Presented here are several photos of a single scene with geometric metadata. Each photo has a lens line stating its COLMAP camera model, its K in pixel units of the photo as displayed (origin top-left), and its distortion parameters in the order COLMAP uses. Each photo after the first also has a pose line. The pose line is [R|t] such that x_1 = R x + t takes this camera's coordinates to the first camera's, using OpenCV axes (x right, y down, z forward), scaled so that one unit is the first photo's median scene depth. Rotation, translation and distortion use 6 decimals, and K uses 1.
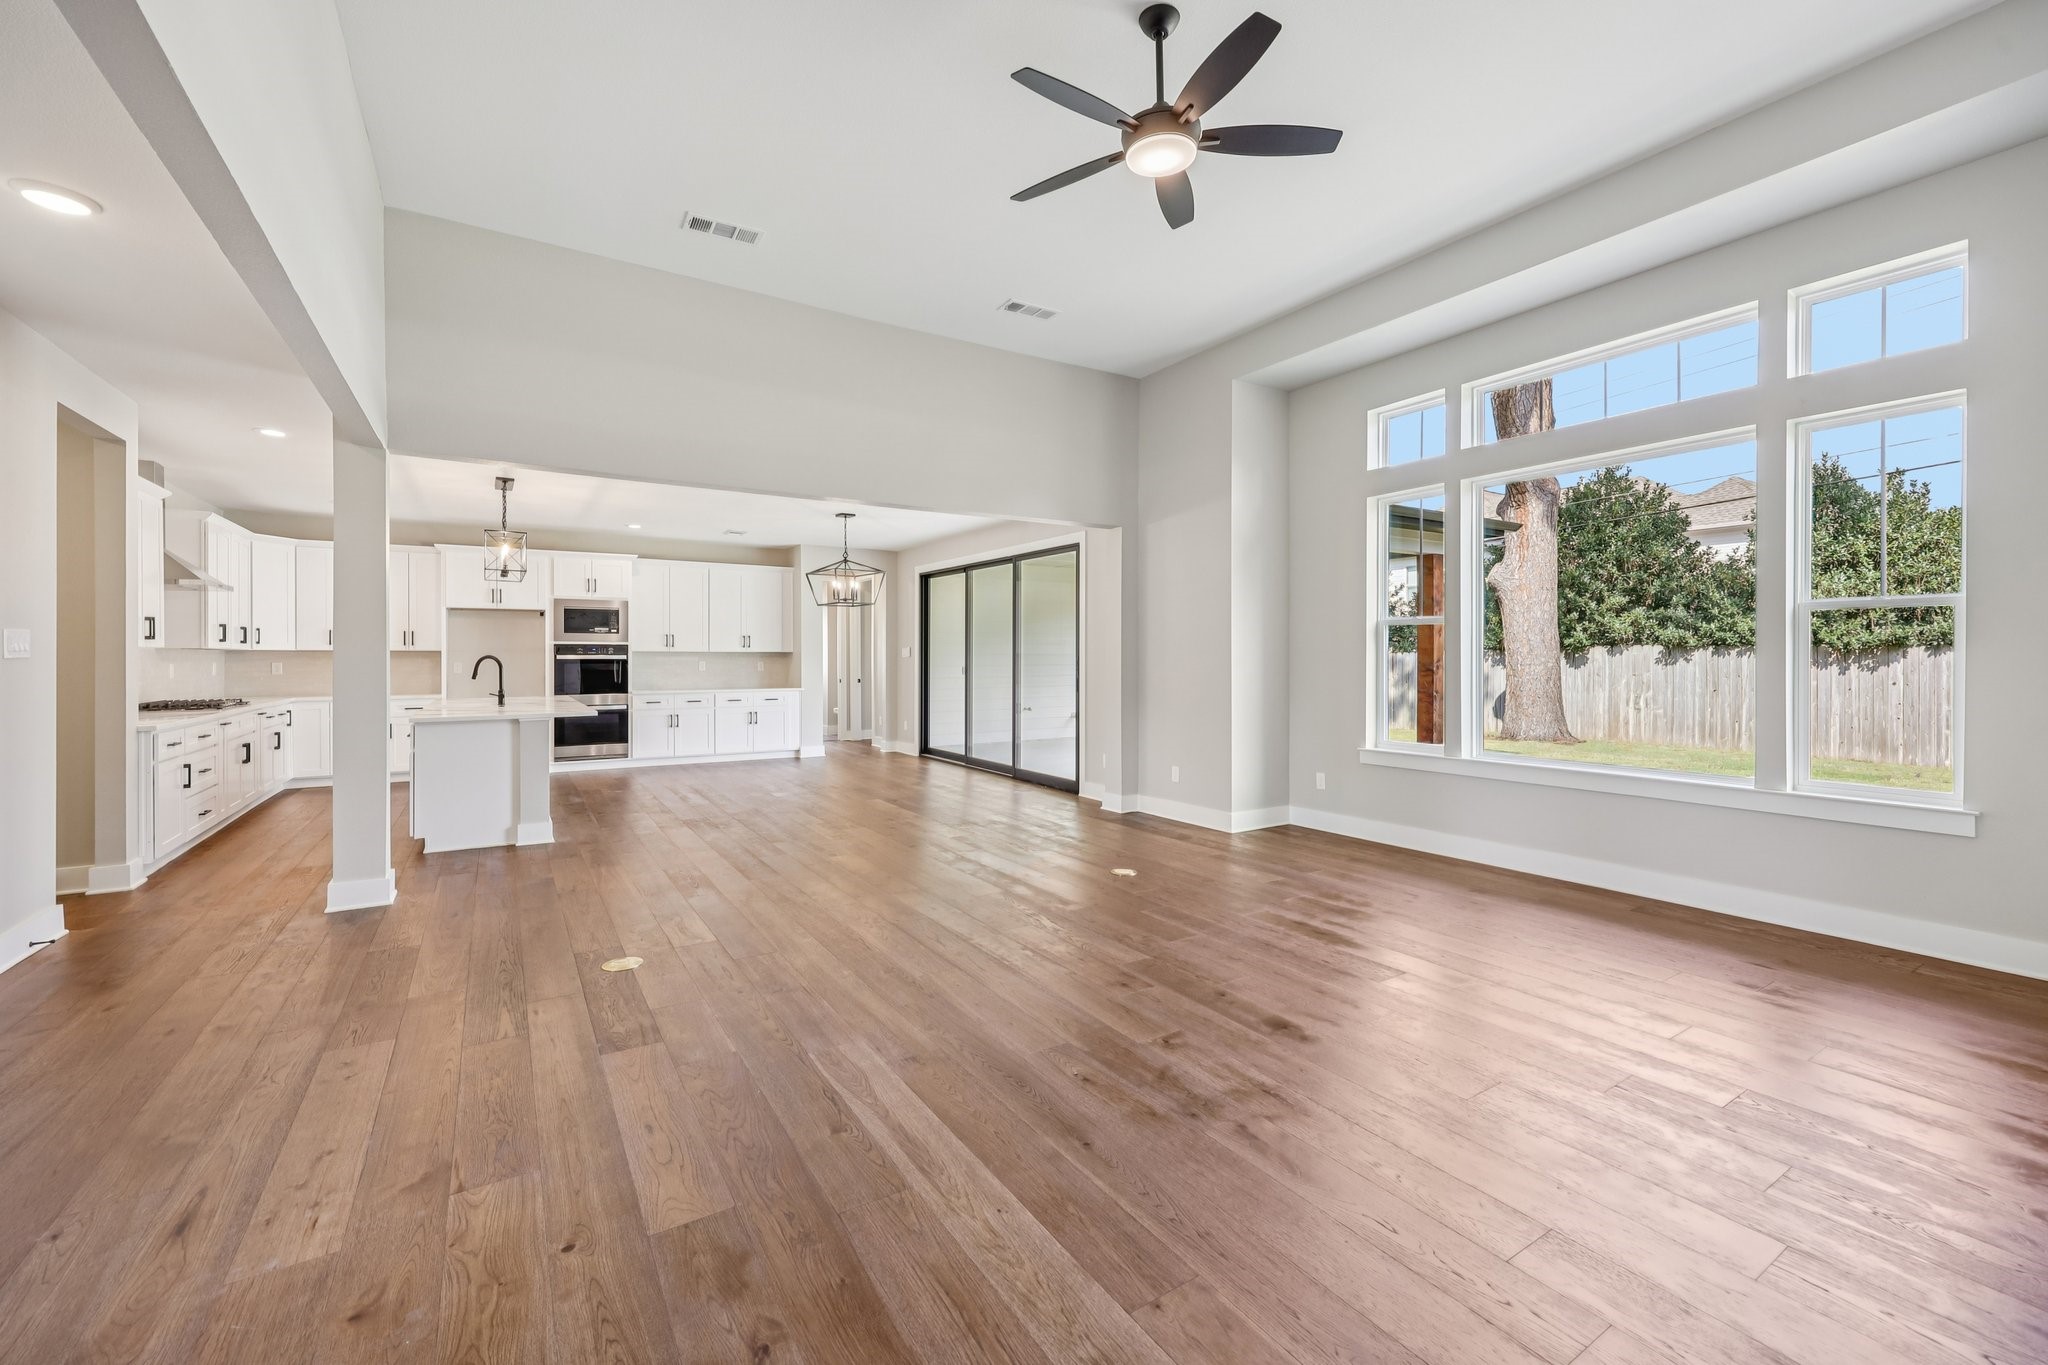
lens RADIAL K [[833.5, 0, 1026.1], [0, 833.5, 660.8], [0, 0, 1]] dist [0.001430, 0.000052]
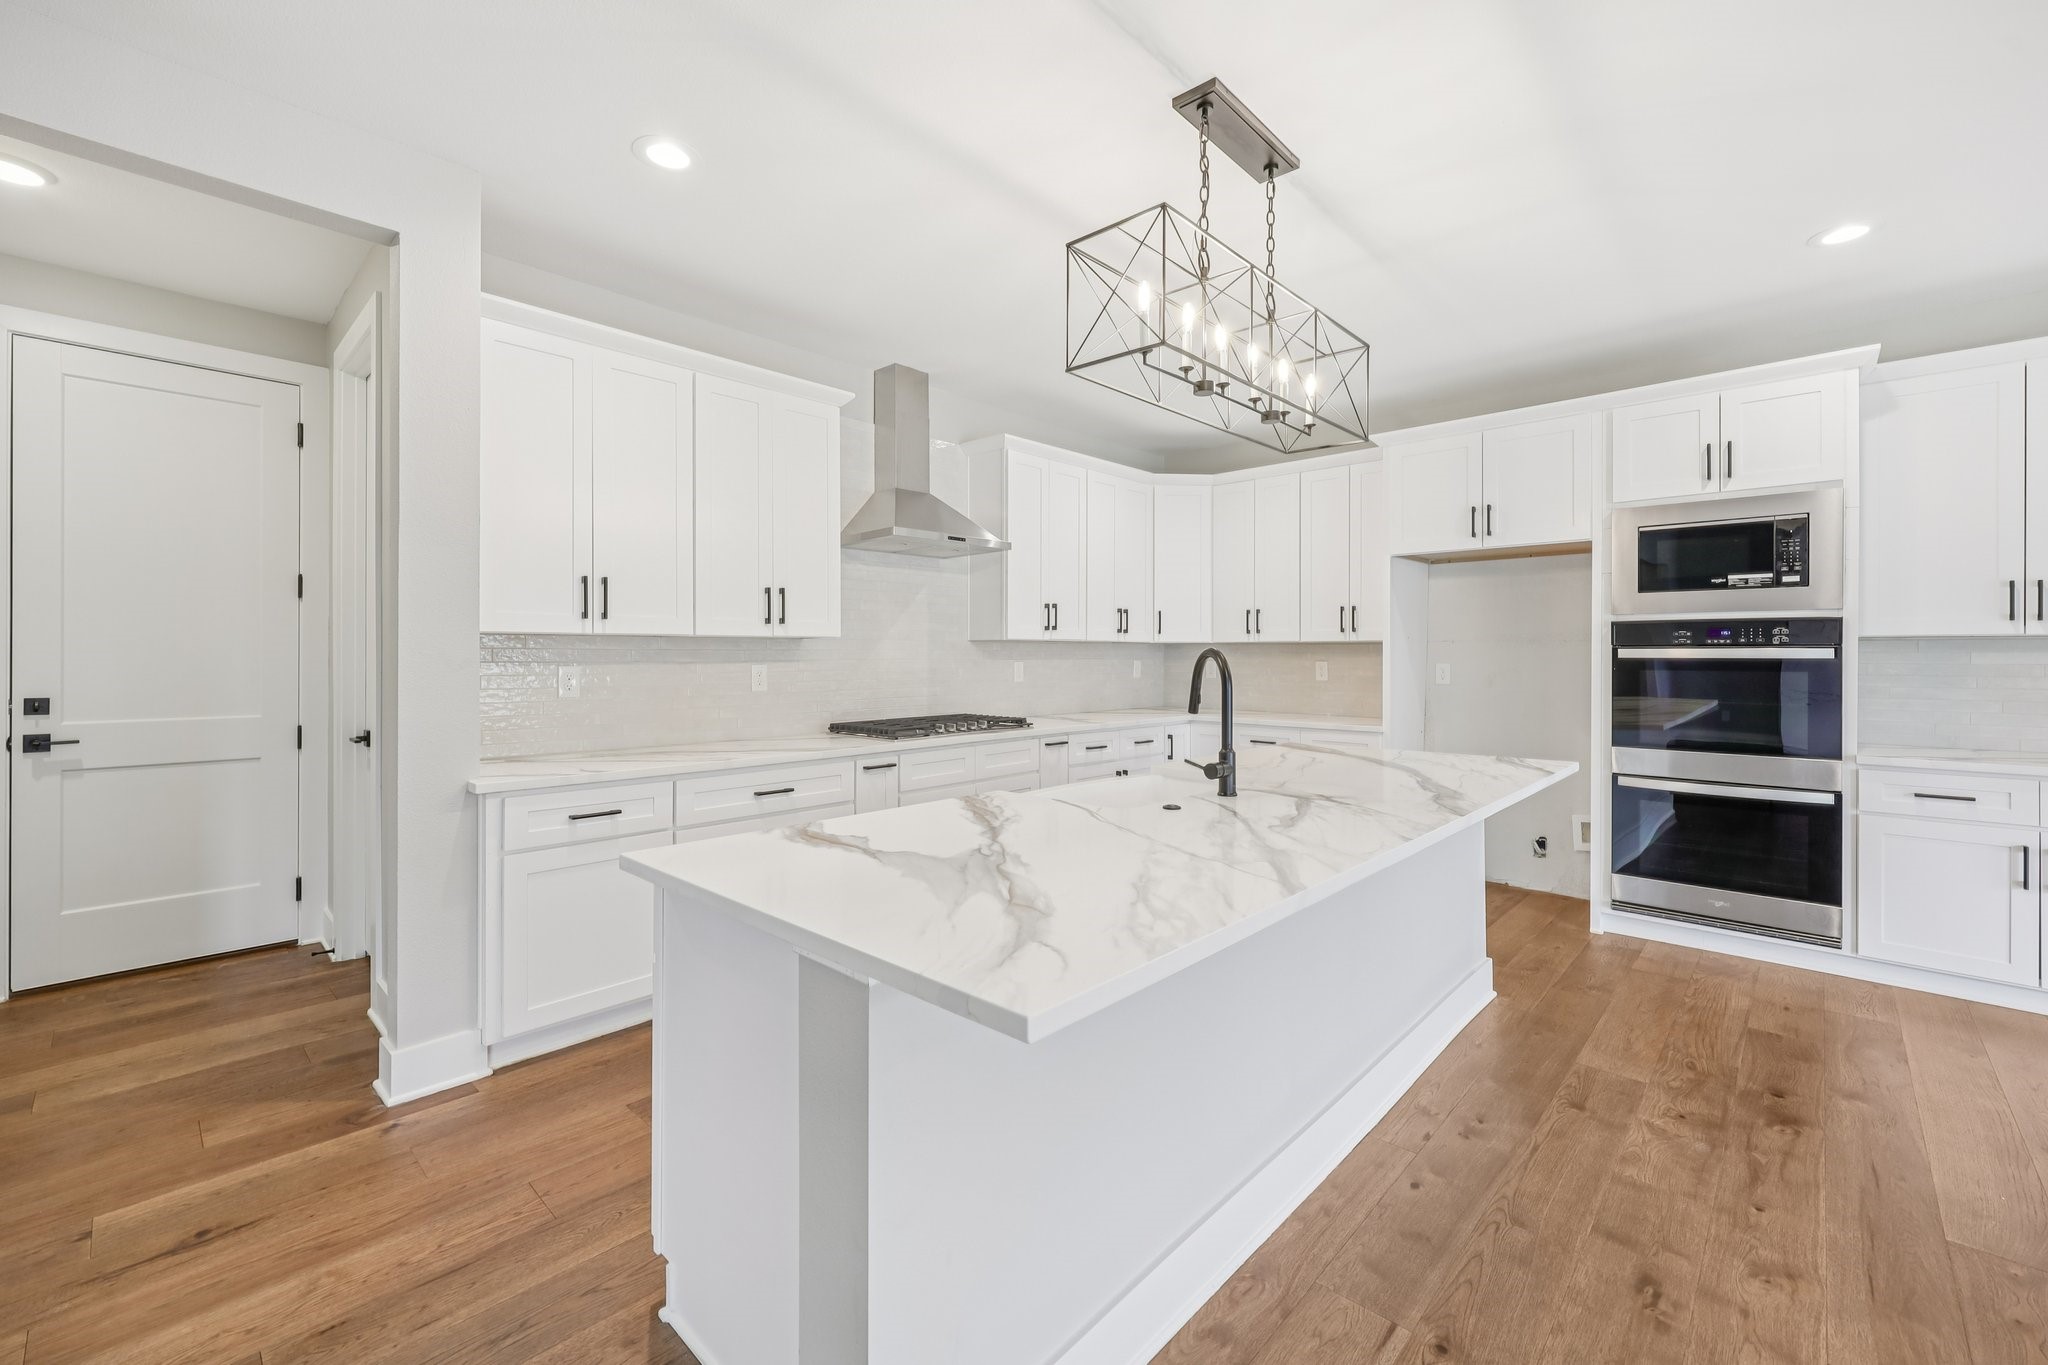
lens RADIAL K [[845.0, 0, 999.7], [0, 845.0, 658.4], [0, 0, 1]] dist [-0.000660, -0.000152]
pose [[0.234994, 0.010455, -0.971940, -0.227725], [-0.003252, 0.999945, 0.009970, -0.004769], [0.971991, 0.000817, 0.235015, 0.597355]]
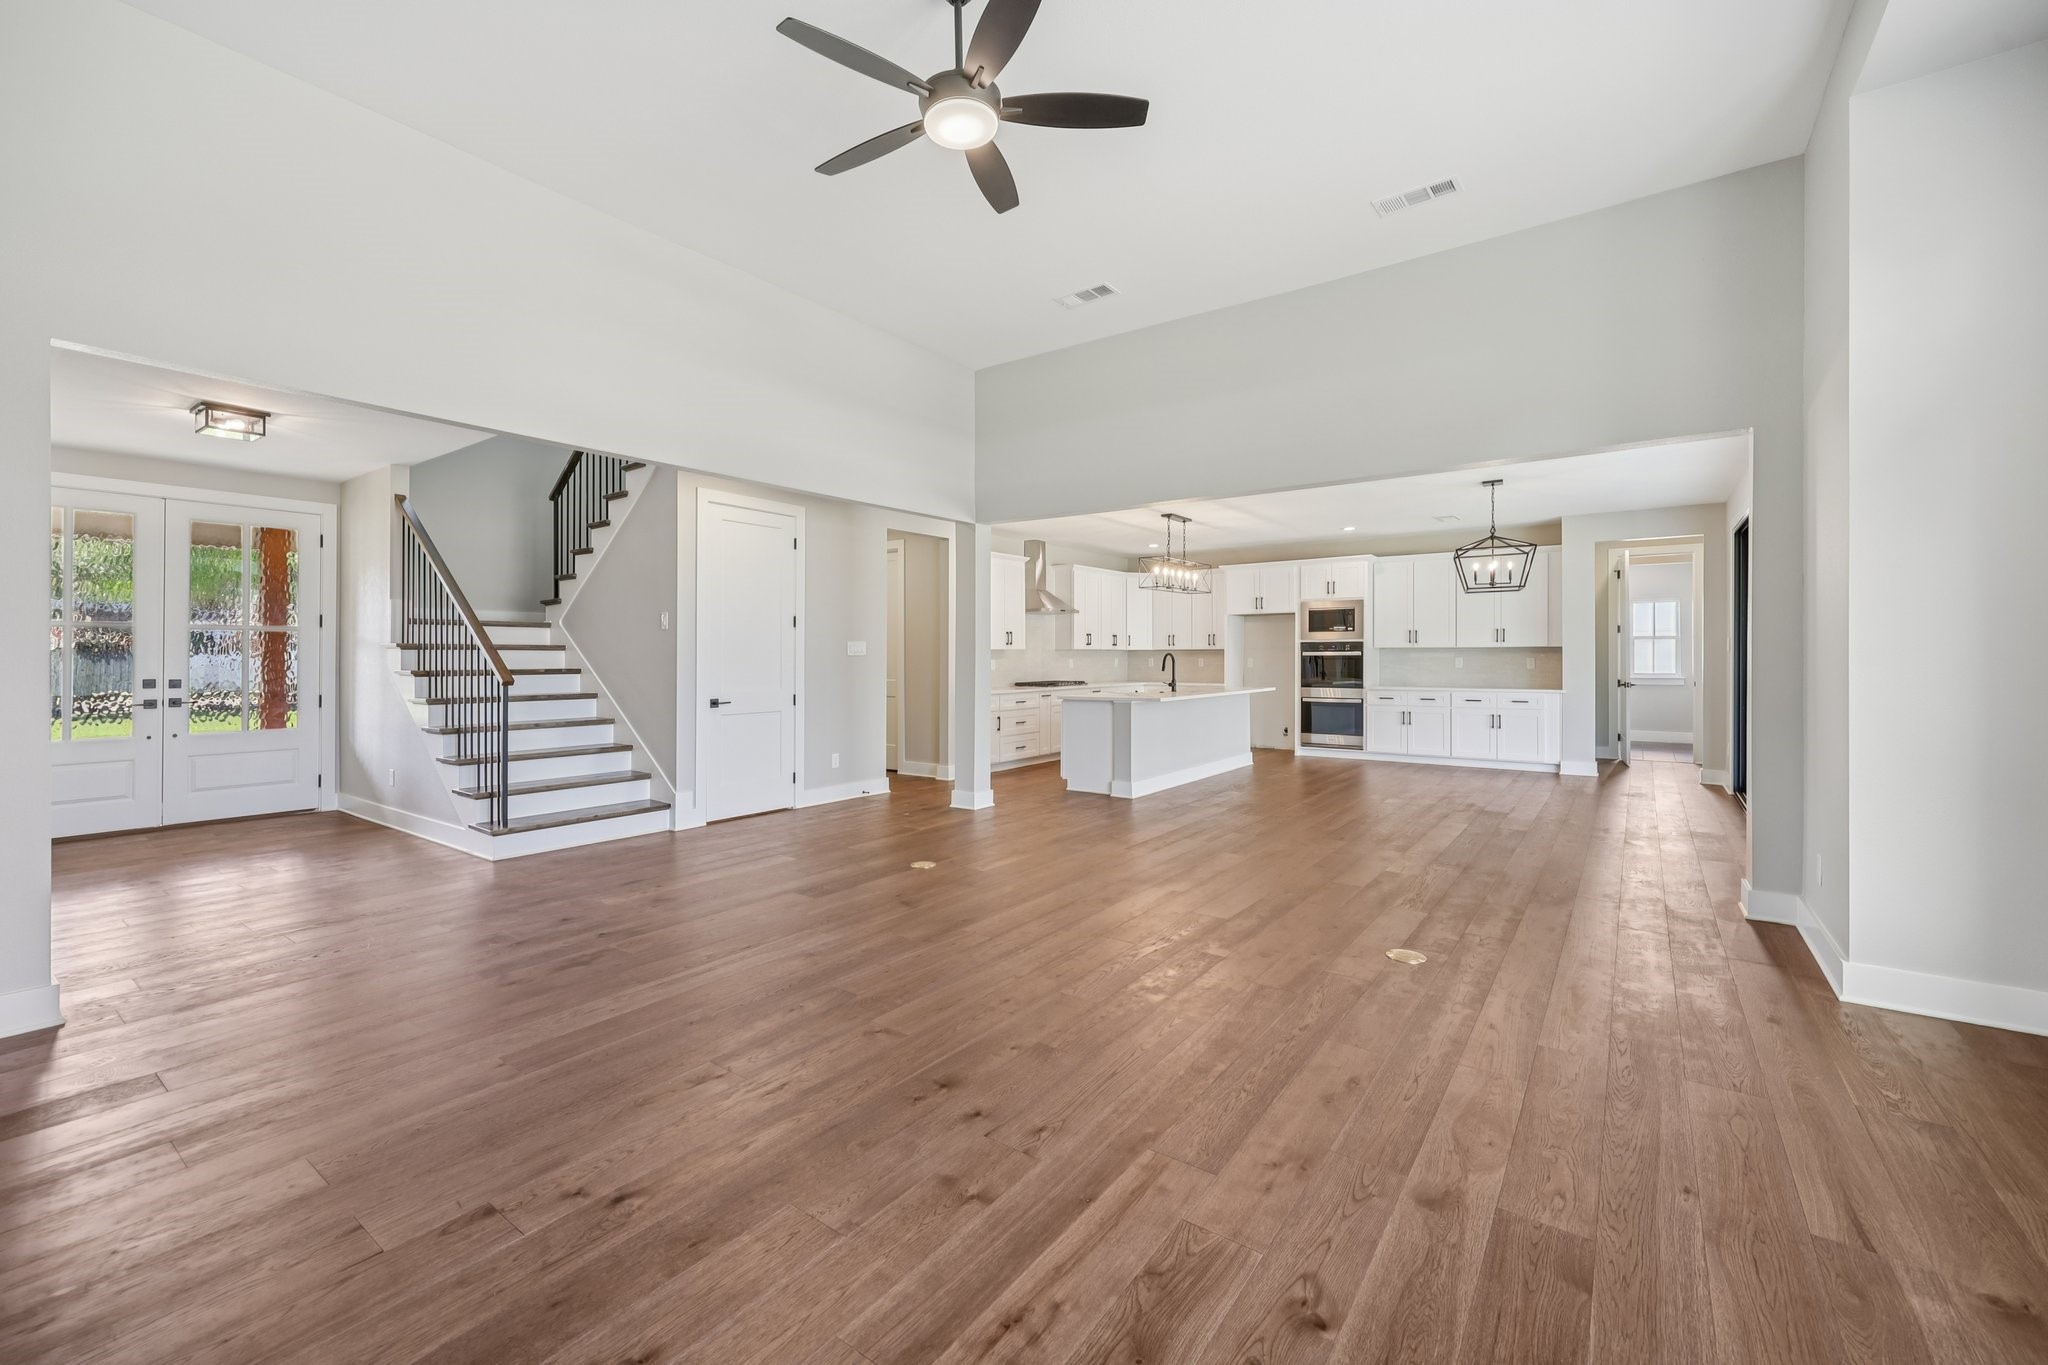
lens RADIAL K [[833.5, 0, 1026.1], [0, 833.5, 660.8], [0, 0, 1]] dist [0.001430, 0.000052]
pose [[0.373468, 0.004764, -0.927631, 0.338994], [-0.000294, 0.999987, 0.005017, -0.000381], [0.927643, -0.001601, 0.373464, 0.226238]]
